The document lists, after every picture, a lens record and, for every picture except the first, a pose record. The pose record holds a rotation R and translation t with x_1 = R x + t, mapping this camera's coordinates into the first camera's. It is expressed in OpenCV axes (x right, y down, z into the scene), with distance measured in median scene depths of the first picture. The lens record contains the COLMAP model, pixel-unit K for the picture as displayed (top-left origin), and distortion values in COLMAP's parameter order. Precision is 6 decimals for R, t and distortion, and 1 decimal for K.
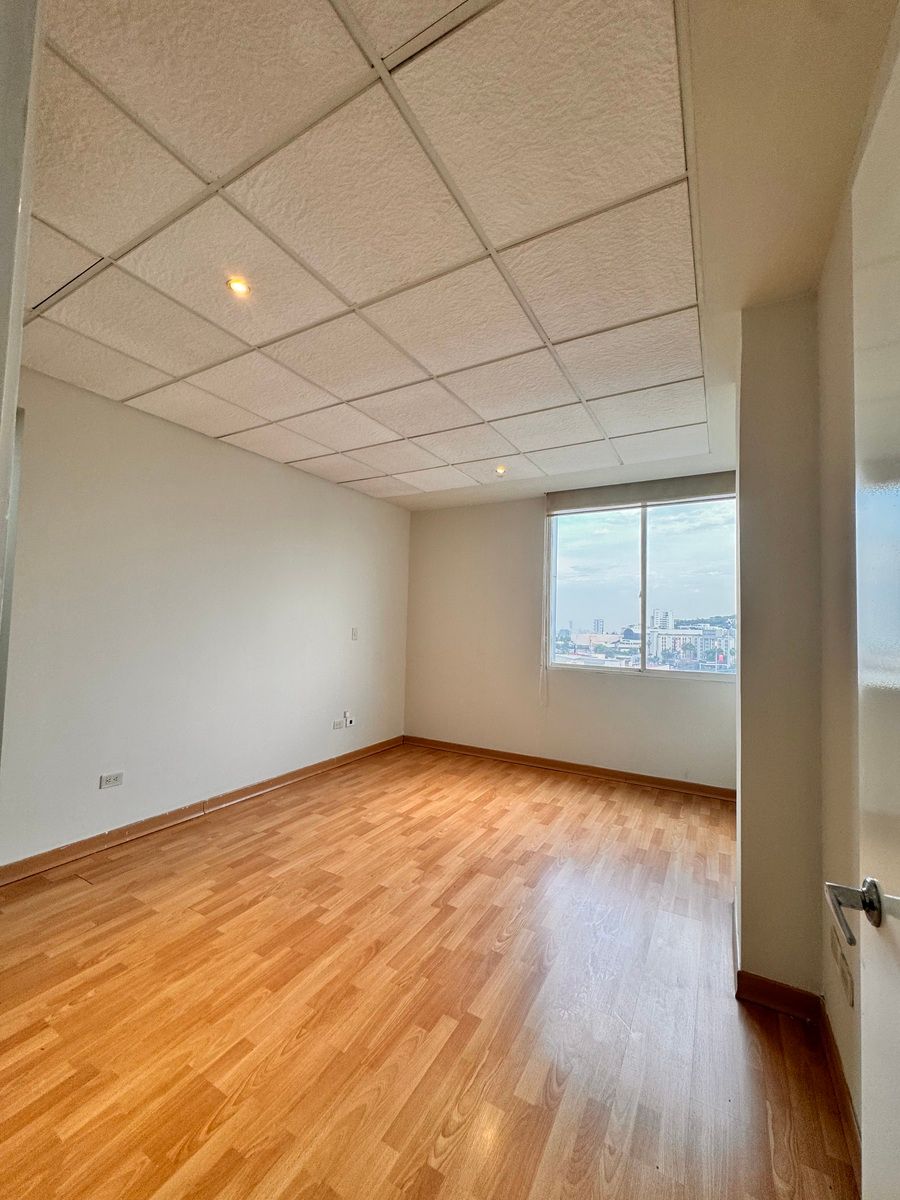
lens RADIAL K [[477.0, 0, 456.8], [0, 477.0, 596.8], [0, 0, 1]] dist [-0.000852, 0.000003]
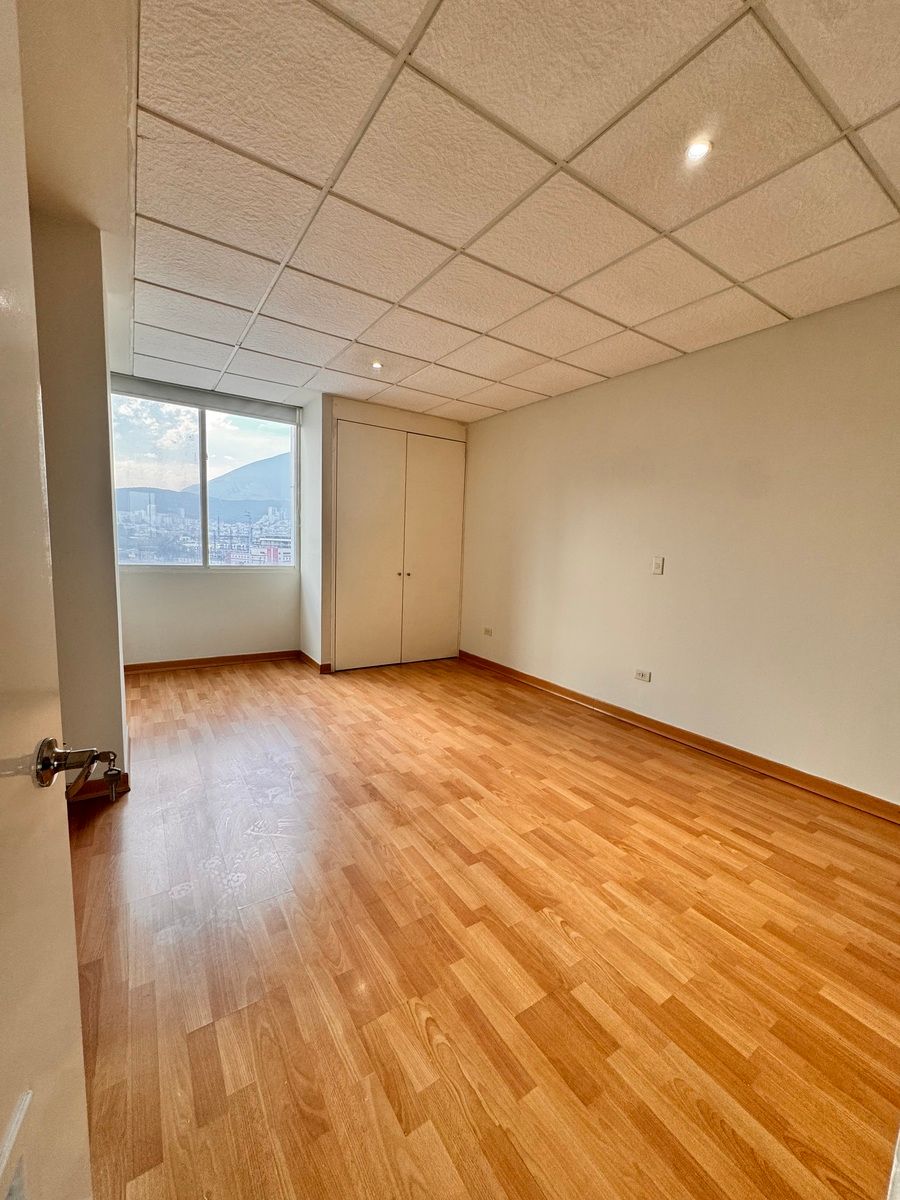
lens RADIAL K [[477.0, 0, 458.3], [0, 477.0, 602.2], [0, 0, 1]] dist [-0.000852, 0.000003]
pose [[-0.444813, 0.069648, -0.892911, 0.601543], [0.016734, 0.997444, 0.069466, 0.087935], [0.895467, 0.015957, -0.444842, 1.095077]]
